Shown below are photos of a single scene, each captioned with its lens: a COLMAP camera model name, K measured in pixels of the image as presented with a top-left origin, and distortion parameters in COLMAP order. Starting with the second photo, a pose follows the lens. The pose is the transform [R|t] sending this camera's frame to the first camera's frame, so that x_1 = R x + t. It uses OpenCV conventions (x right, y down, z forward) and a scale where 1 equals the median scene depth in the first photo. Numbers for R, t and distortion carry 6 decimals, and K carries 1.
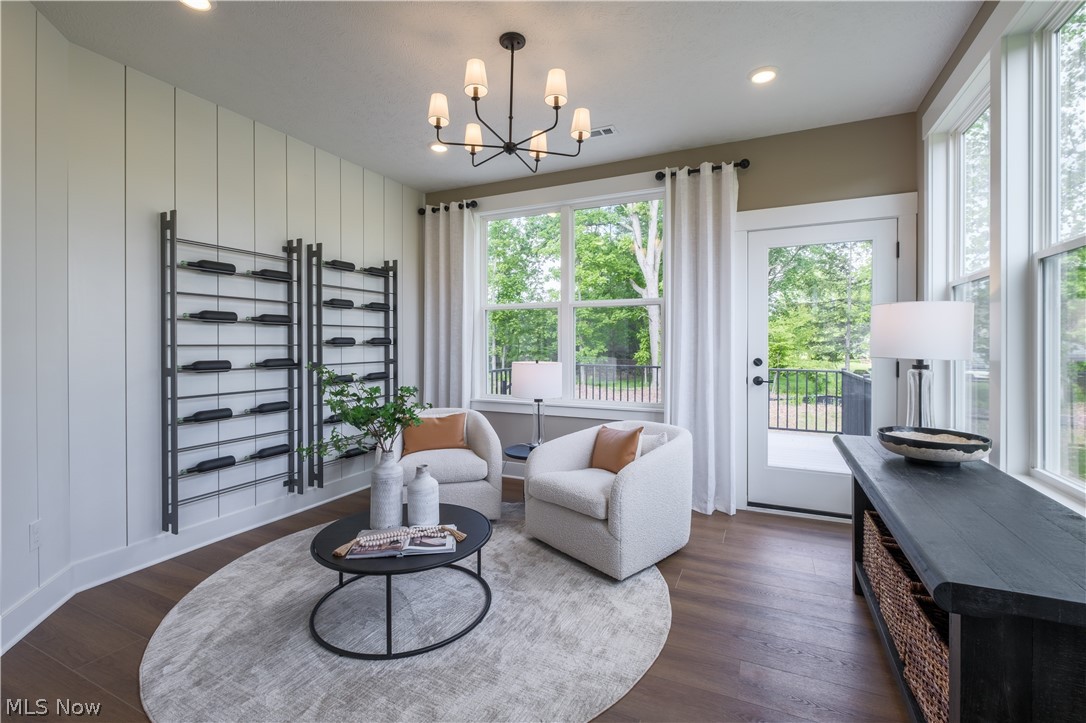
lens RADIAL K [[477.9, 0, 542.7], [0, 477.9, 352.3], [0, 0, 1]] dist [-0.003732, -0.000708]
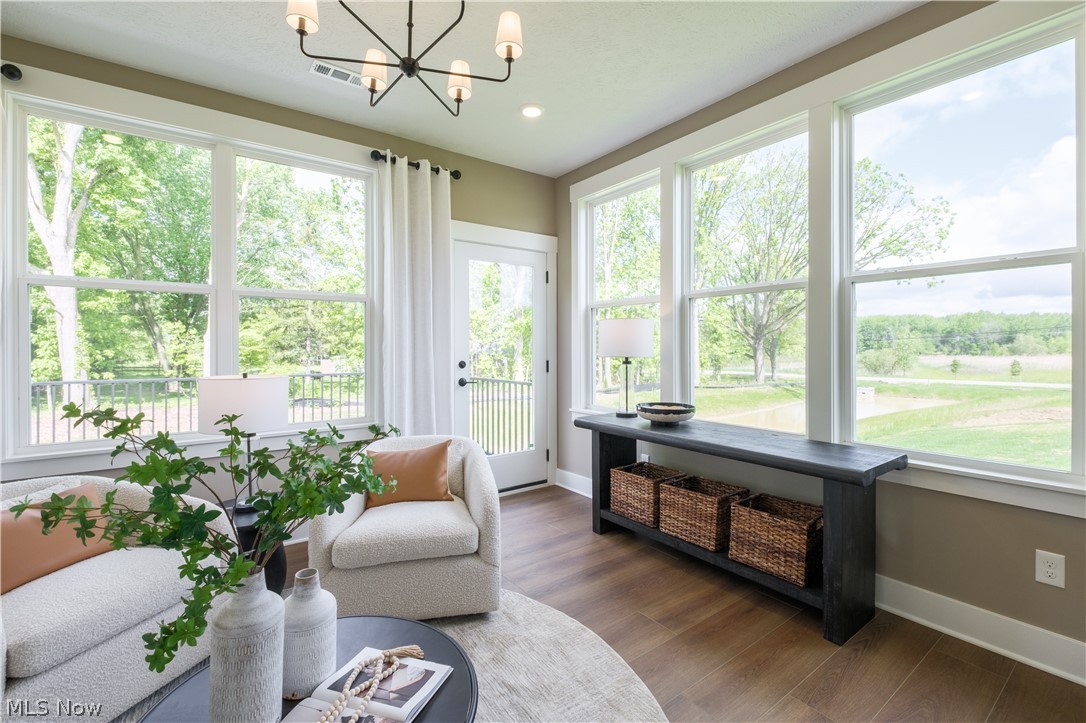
lens RADIAL K [[477.9, 0, 543.7], [0, 477.9, 351.8], [0, 0, 1]] dist [-0.003732, -0.000708]
pose [[0.473095, -0.008671, 0.880969, -0.450275], [0.018560, 0.999828, -0.000126, -0.005228], [-0.880816, 0.016411, 0.473174, 0.380292]]
